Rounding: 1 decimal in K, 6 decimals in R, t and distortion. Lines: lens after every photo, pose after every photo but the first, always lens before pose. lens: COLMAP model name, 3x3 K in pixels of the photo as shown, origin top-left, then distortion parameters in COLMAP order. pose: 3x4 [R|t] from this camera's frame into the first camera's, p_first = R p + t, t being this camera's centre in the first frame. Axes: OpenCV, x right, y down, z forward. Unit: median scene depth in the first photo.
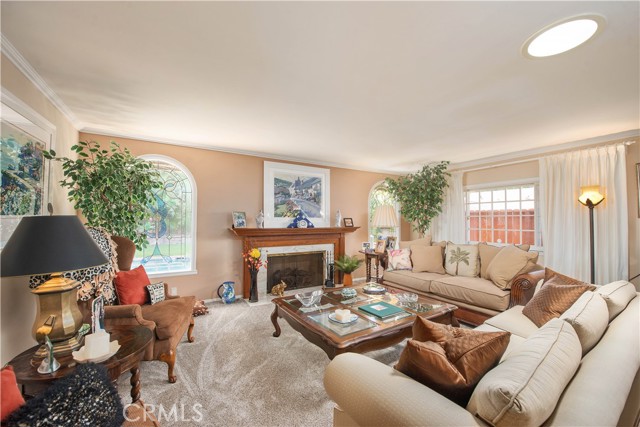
lens RADIAL K [[257.1, 0, 320.0], [0, 257.1, 213.5], [0, 0, 1]] dist [-0.000203, -0.000016]
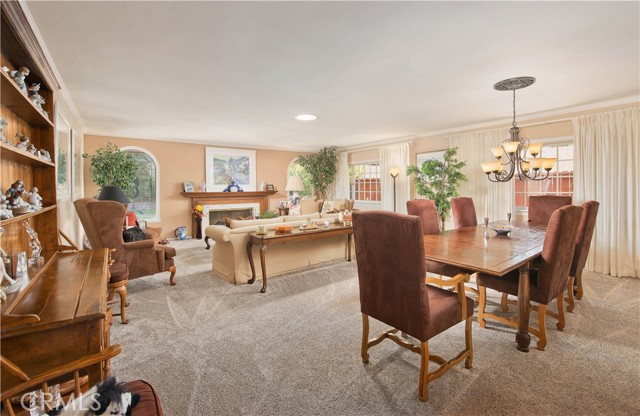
lens RADIAL K [[287.0, 0, 318.6], [0, 287.0, 184.1], [0, 0, 1]] dist [0.000158, 0.000049]
pose [[0.996334, -0.007632, 0.085203, 0.268644], [0.005703, 0.999722, 0.022856, -0.021683], [-0.085354, -0.022286, 0.996101, -0.661375]]
